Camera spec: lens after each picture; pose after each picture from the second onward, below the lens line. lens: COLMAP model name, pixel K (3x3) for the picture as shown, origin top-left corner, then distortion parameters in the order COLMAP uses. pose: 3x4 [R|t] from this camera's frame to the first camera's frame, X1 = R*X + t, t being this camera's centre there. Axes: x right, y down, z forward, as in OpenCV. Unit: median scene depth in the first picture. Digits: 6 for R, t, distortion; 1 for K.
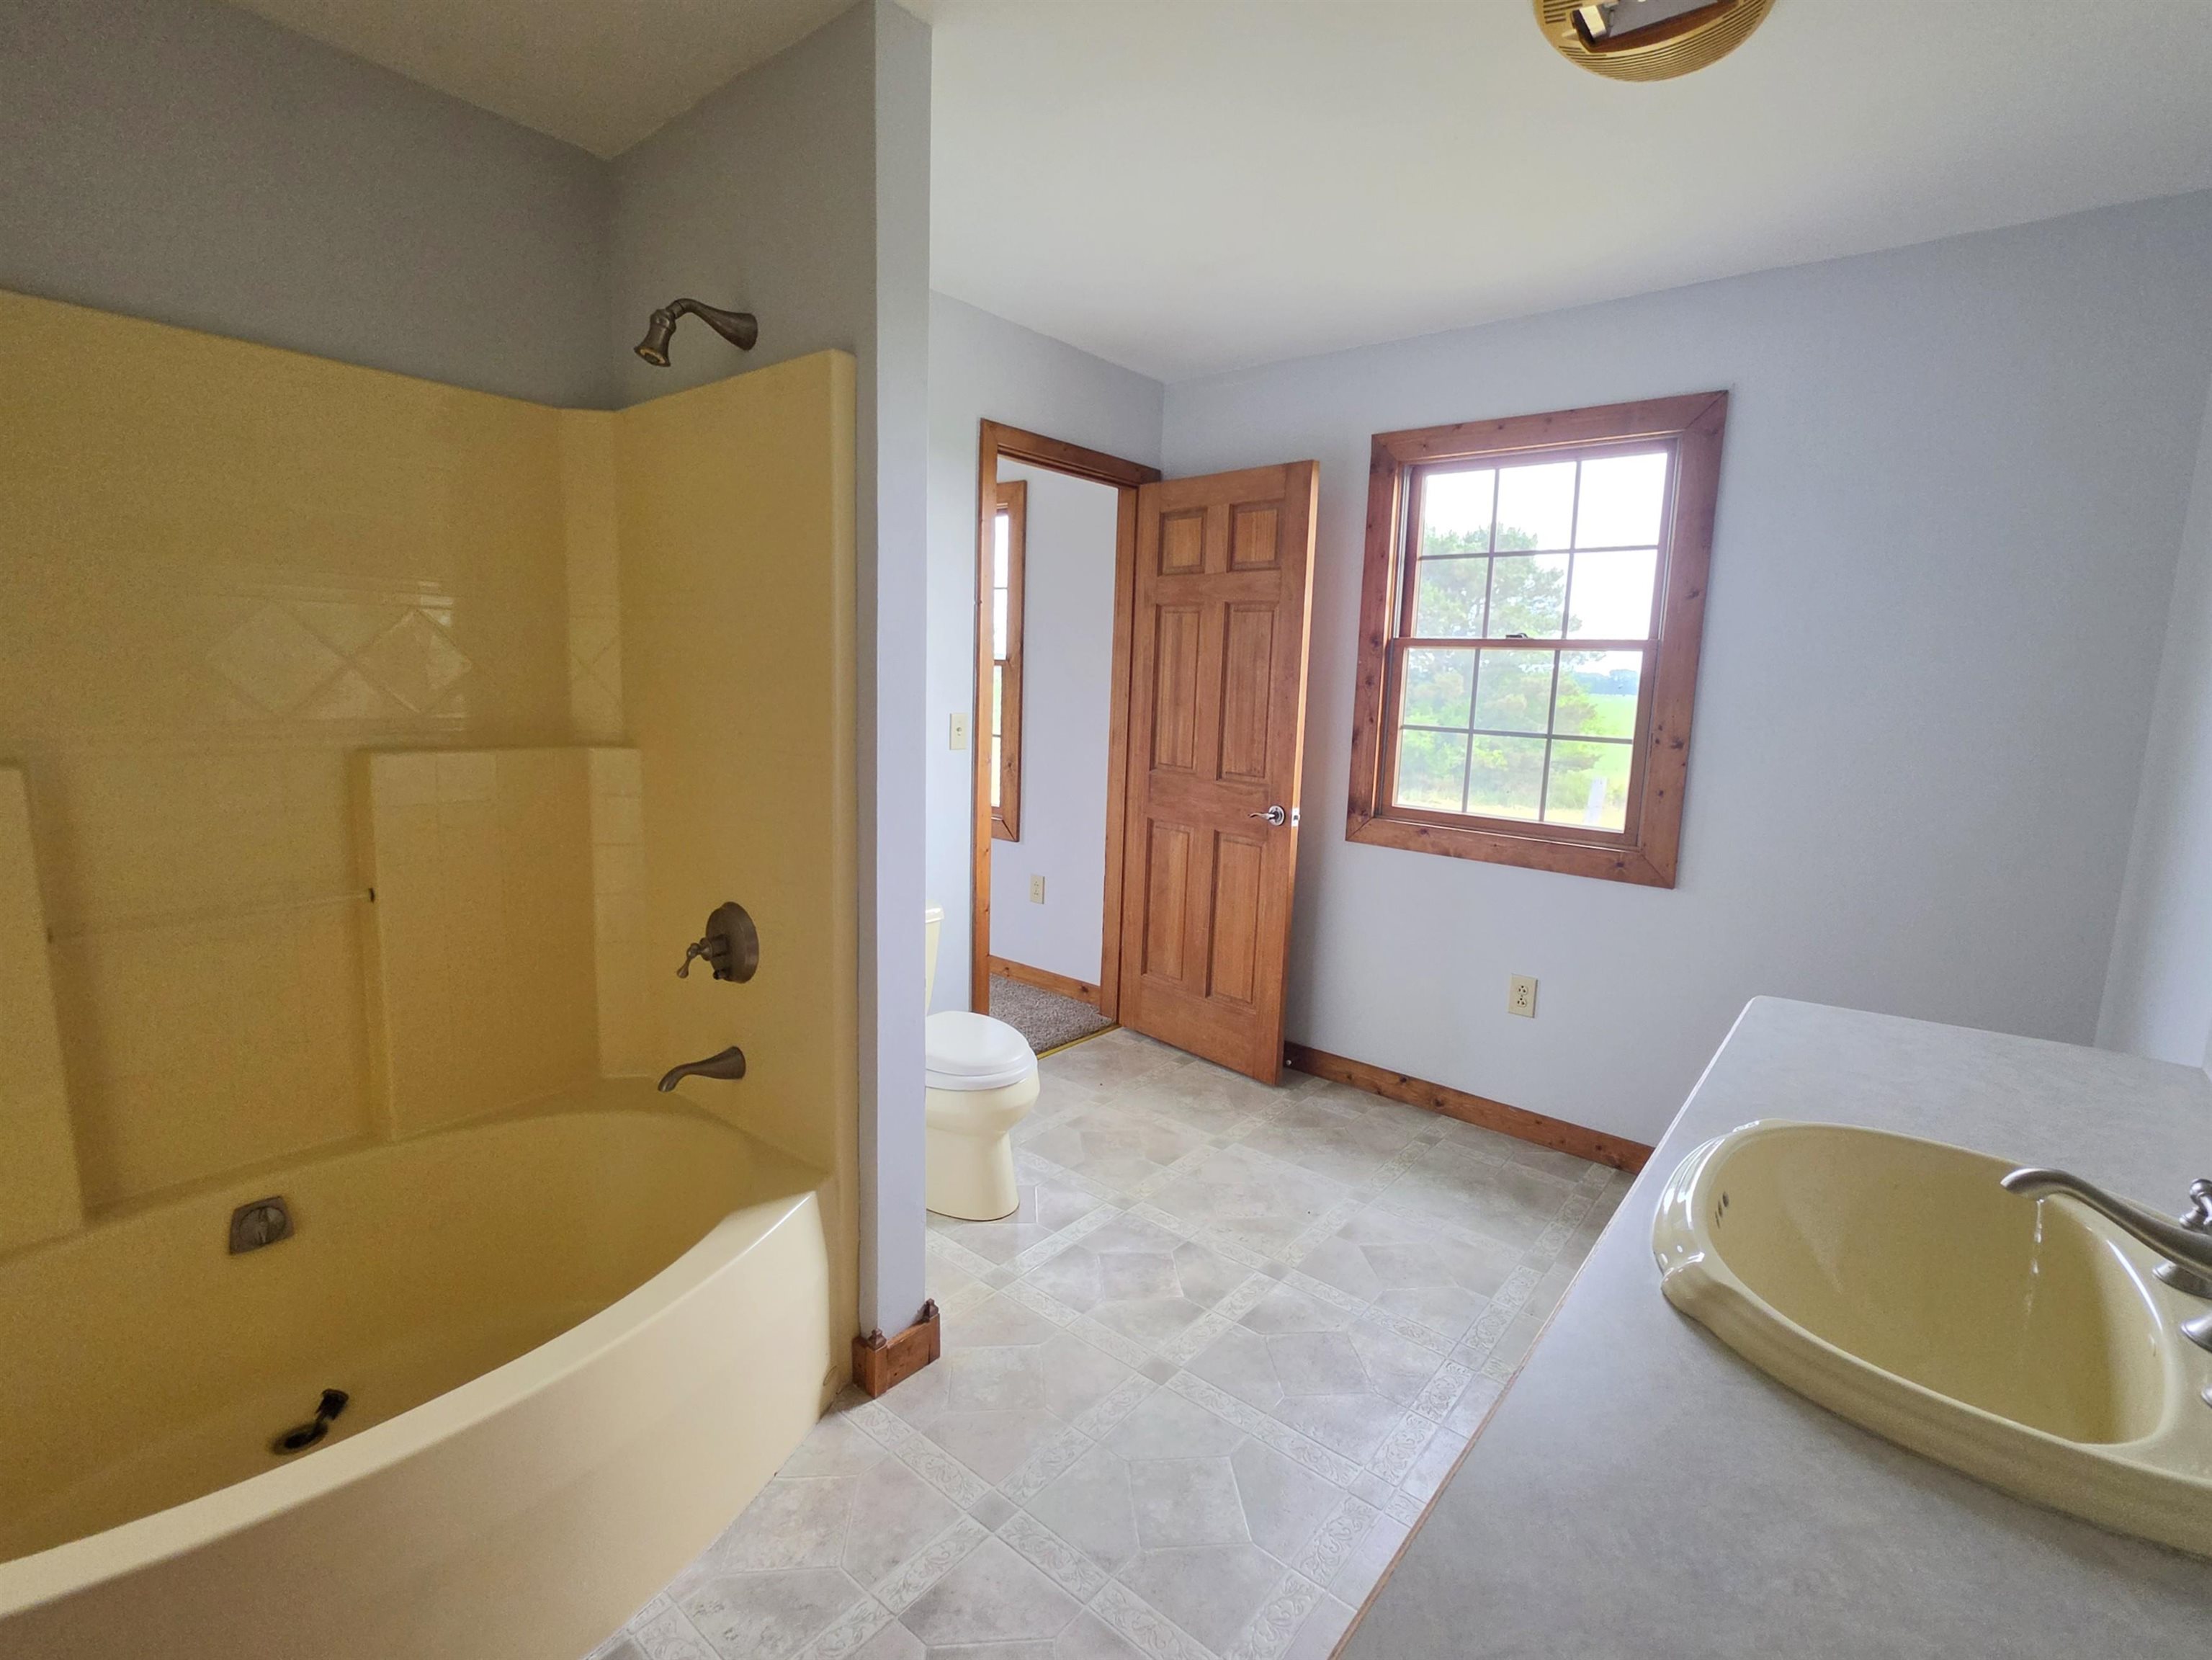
lens RADIAL K [[1007.5, 0, 1094.7], [0, 1007.5, 828.6], [0, 0, 1]] dist [0.002330, 0.000035]
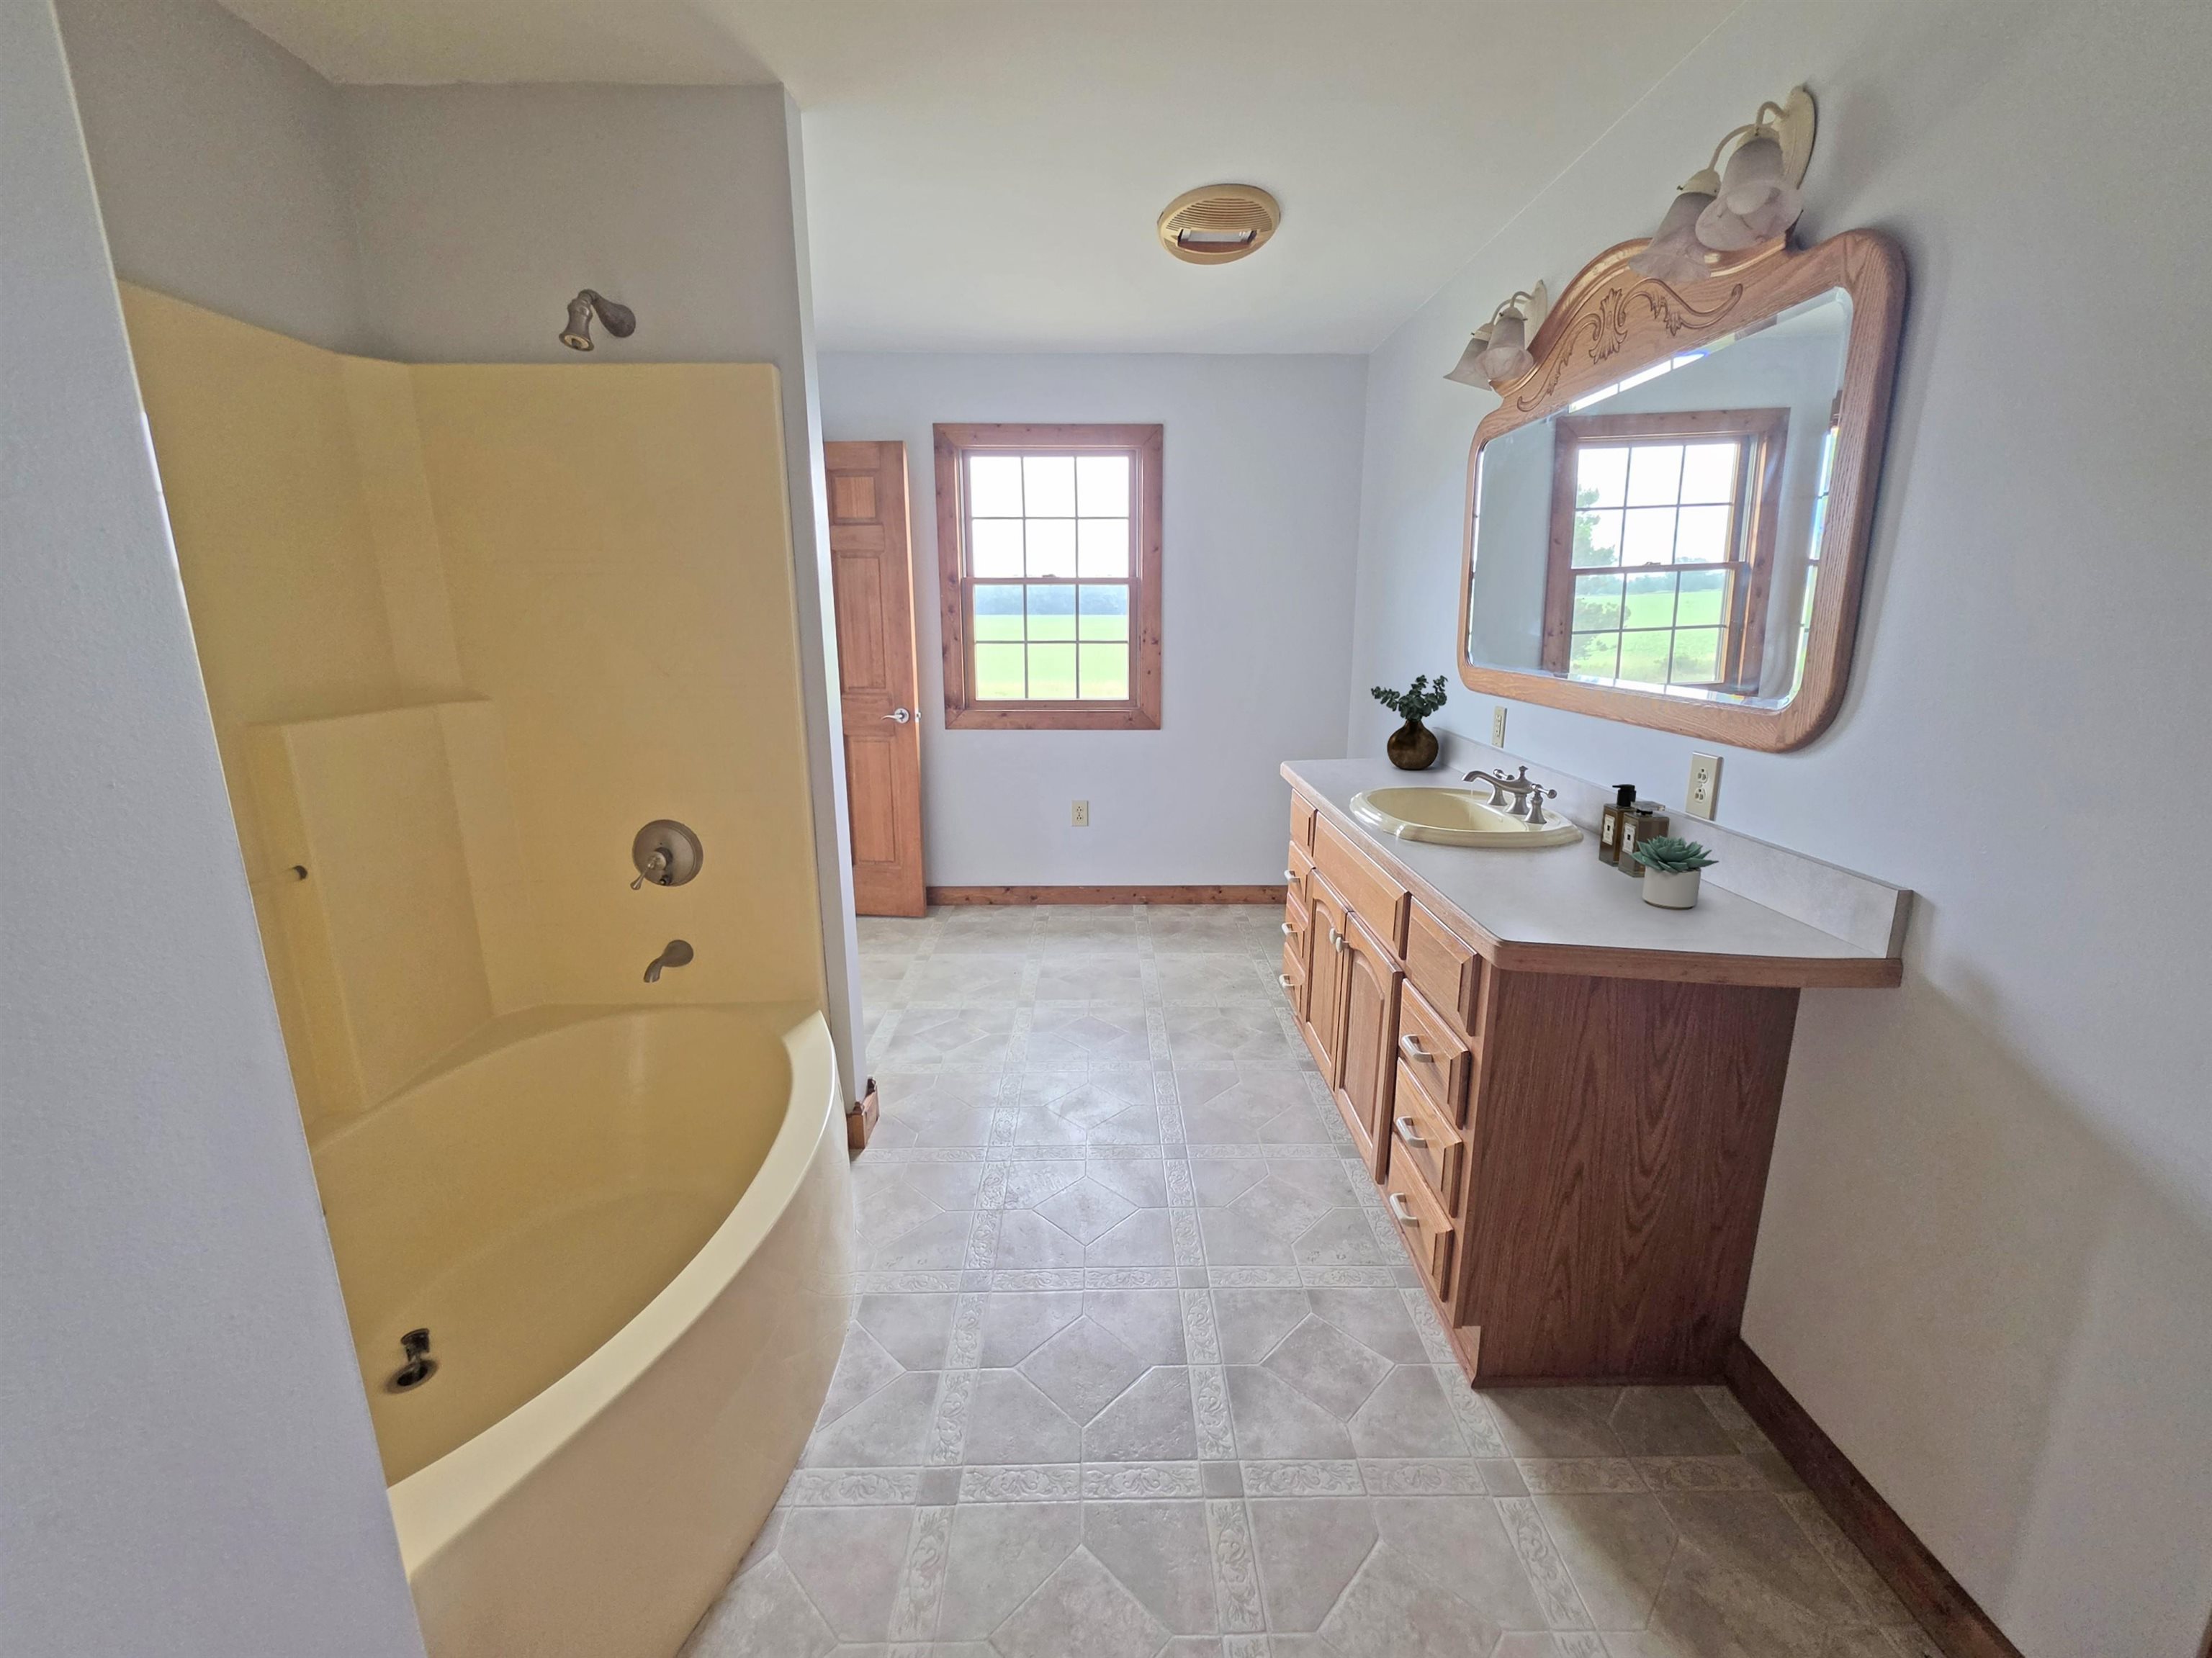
lens RADIAL K [[905.5, 0, 1093.4], [0, 905.5, 829.4], [0, 0, 1]] dist [0.004381, 0.000920]
pose [[0.777303, -0.184697, 0.601404, -0.385578], [0.125441, 0.982241, 0.139525, -0.000552], [-0.616494, -0.033013, 0.786668, -0.100280]]
